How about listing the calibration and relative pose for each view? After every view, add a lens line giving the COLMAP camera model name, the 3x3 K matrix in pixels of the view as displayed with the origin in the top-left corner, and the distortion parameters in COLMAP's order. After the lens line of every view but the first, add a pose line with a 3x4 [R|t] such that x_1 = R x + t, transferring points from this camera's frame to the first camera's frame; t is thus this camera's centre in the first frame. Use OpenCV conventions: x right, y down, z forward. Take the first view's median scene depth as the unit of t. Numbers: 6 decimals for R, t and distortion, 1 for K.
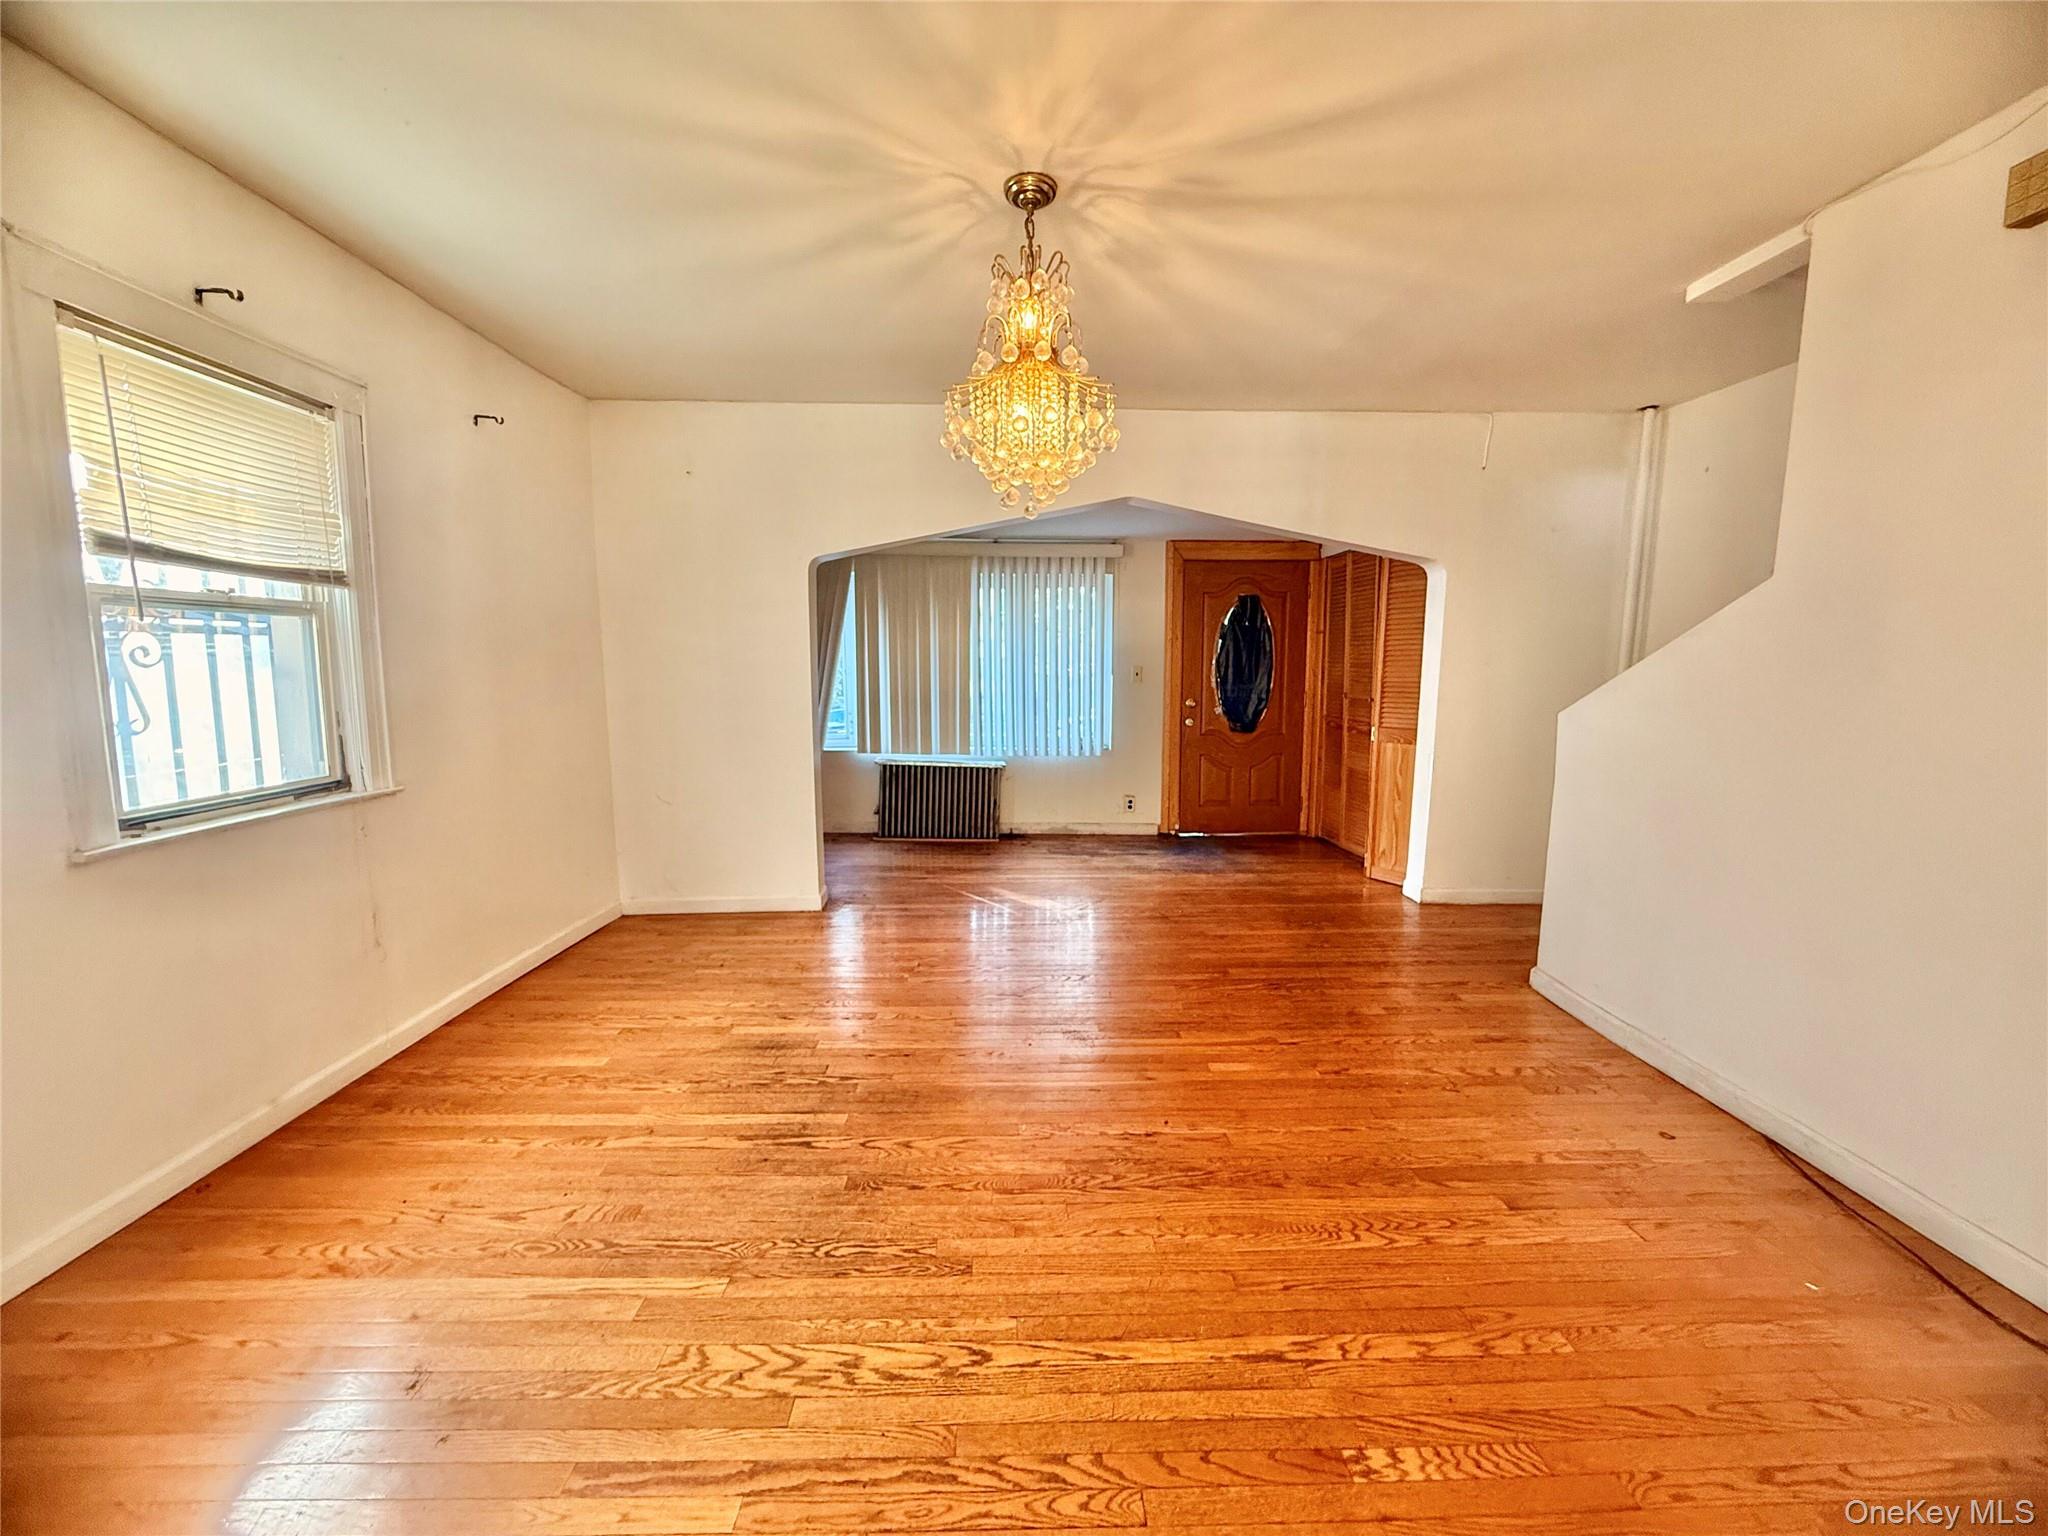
lens RADIAL K [[826.4, 0, 1026.4], [0, 826.4, 763.1], [0, 0, 1]] dist [-0.002477, -0.000340]
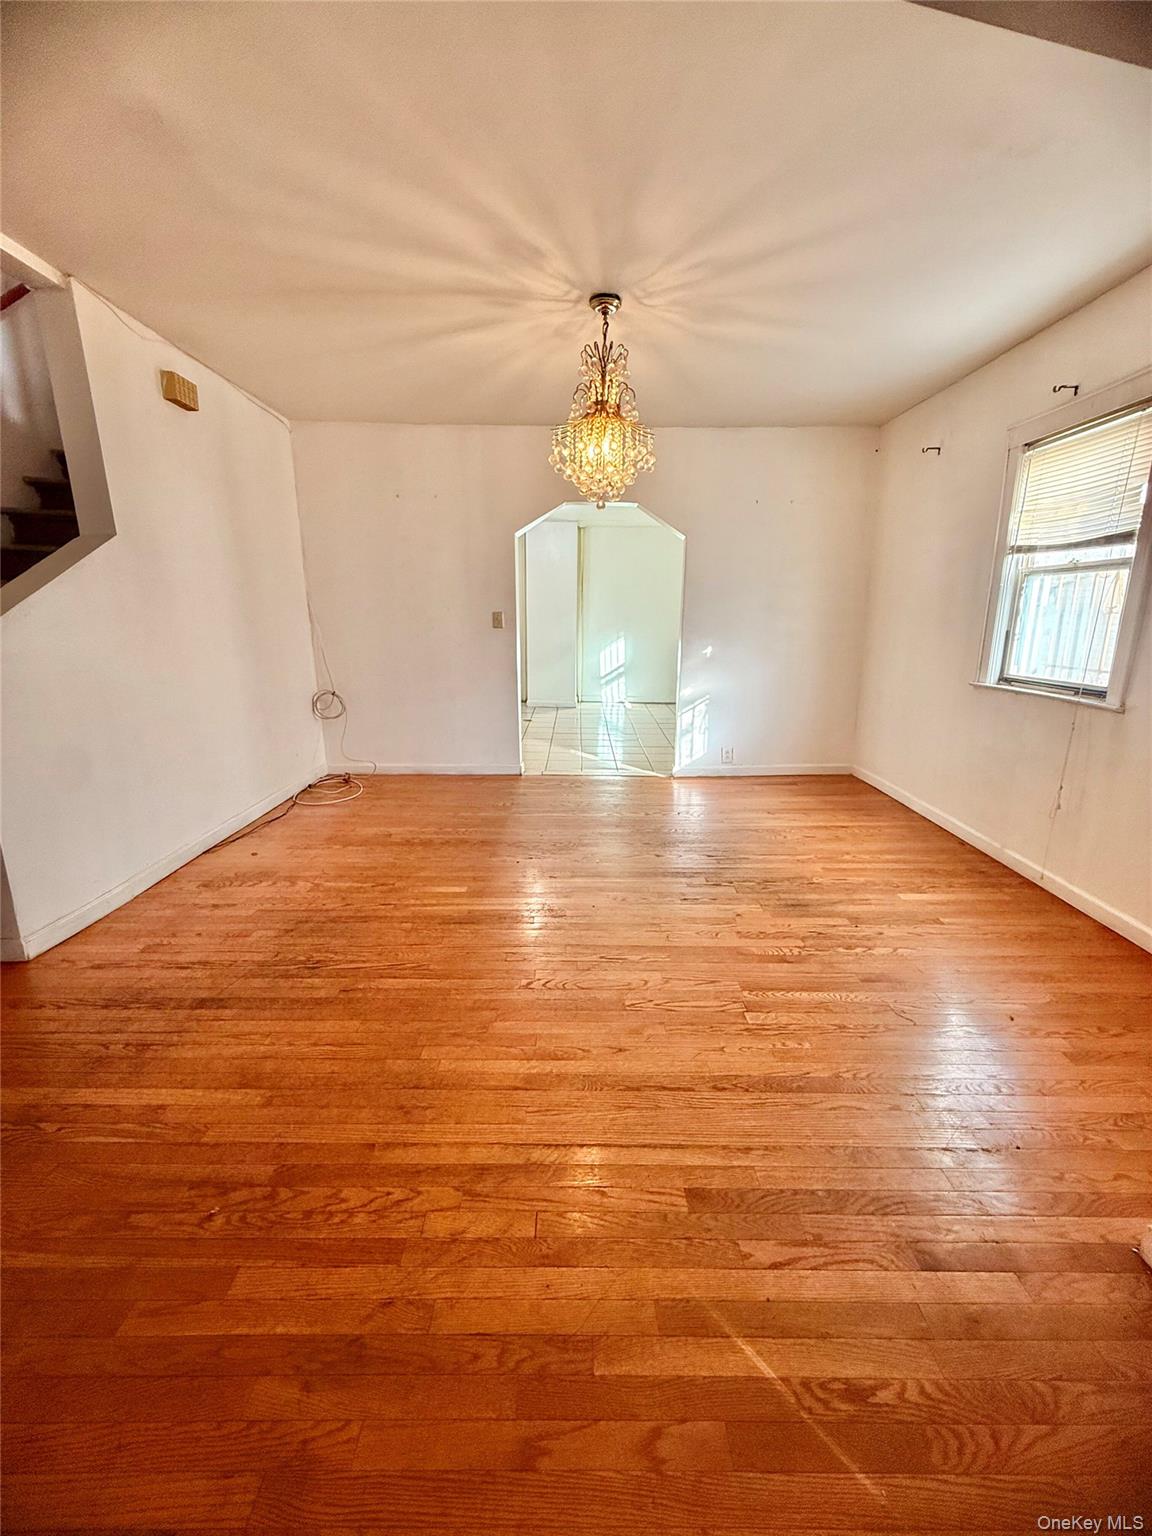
lens RADIAL K [[619.8, 0, 572.4], [0, 619.8, 763.4], [0, 0, 1]] dist [-0.002477, -0.000340]
pose [[-0.999304, -0.018986, 0.032096, 0.011669], [-0.006415, 0.935384, 0.353575, -0.226360], [-0.036735, 0.353123, -0.934855, 2.055803]]
